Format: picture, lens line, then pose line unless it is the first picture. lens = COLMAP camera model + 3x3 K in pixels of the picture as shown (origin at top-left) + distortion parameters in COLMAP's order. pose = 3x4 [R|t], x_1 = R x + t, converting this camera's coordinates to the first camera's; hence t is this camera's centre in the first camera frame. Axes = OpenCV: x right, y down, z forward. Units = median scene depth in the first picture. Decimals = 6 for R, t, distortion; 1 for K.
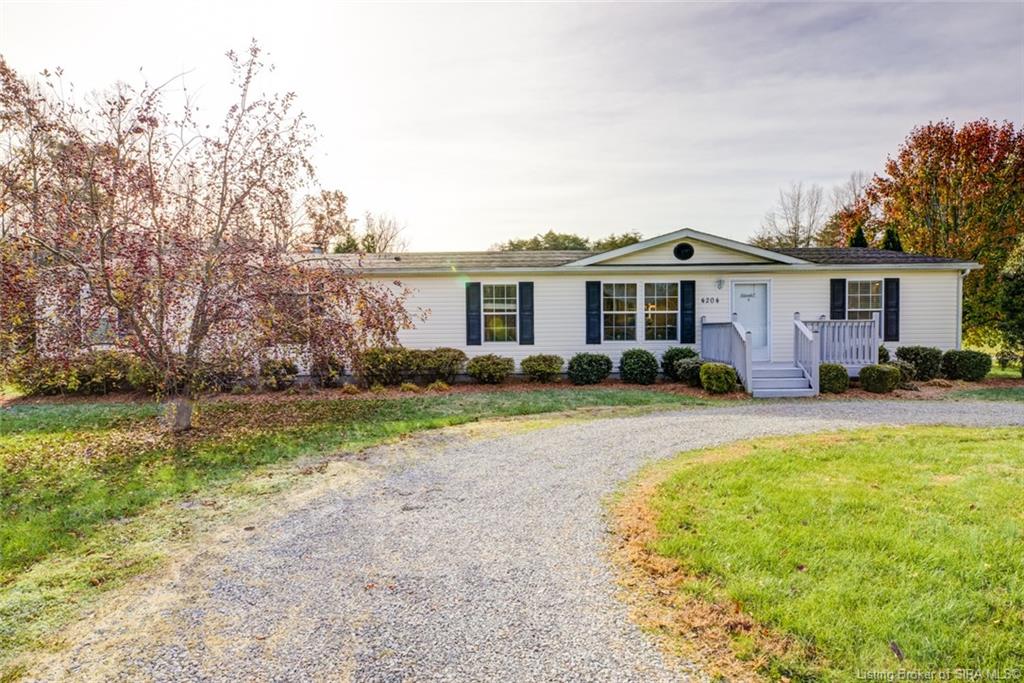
lens RADIAL K [[620.0, 0, 512.0], [0, 620.0, 341.5], [0, 0, 1]] dist [0.000045, 0.000546]
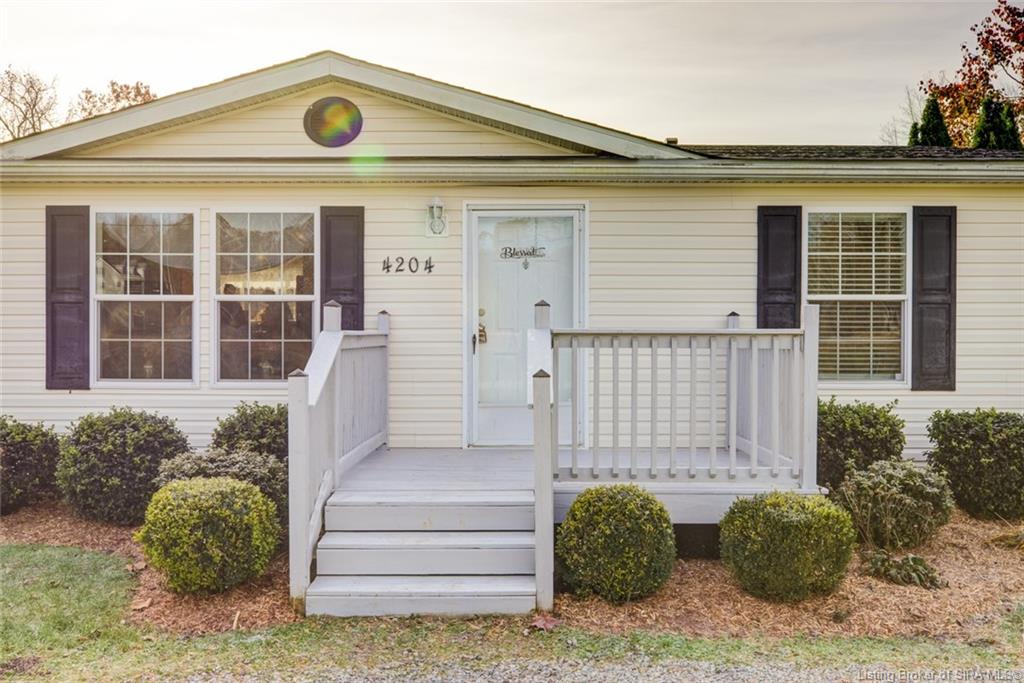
lens RADIAL K [[1024.6, 0, 512.0], [0, 1024.6, 341.5], [0, 0, 1]] dist [-0.001578, 0.008330]
pose [[0.999855, 0.010379, 0.013532, 0.370984], [-0.010269, 0.999914, -0.008216, -0.020382], [-0.013616, 0.008076, 0.999875, 0.436578]]
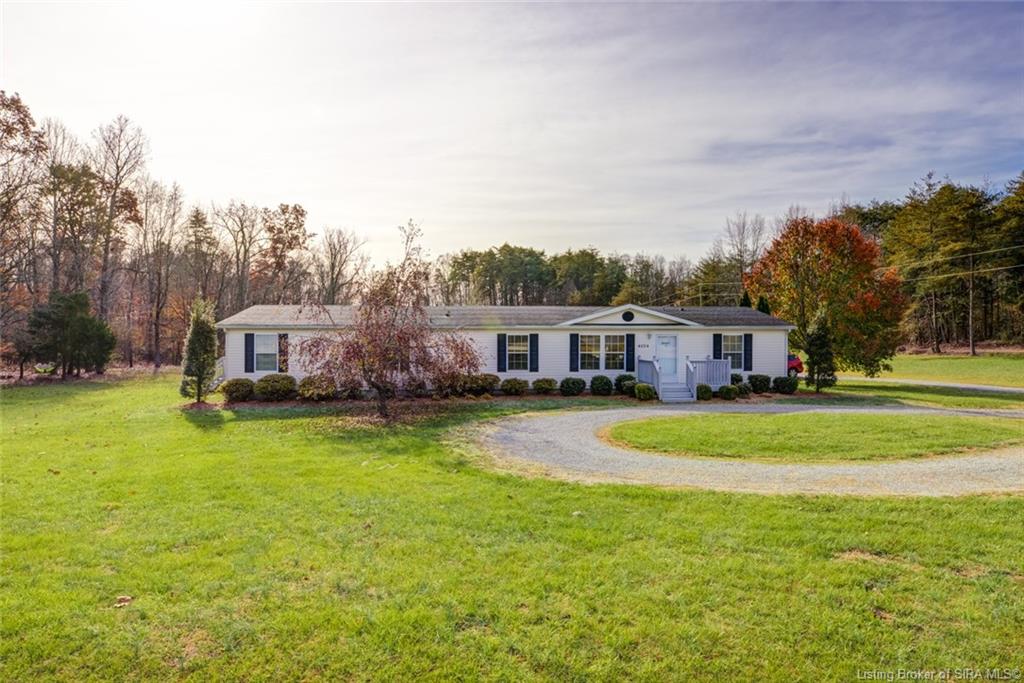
lens RADIAL K [[678.1, 0, 512.0], [0, 678.1, 341.5], [0, 0, 1]] dist [-0.002313, 0.000739]
pose [[0.996623, 0.008900, 0.081625, -0.184775], [-0.007282, 0.999771, -0.020098, -0.039020], [-0.081785, 0.019436, 0.996460, -0.800053]]
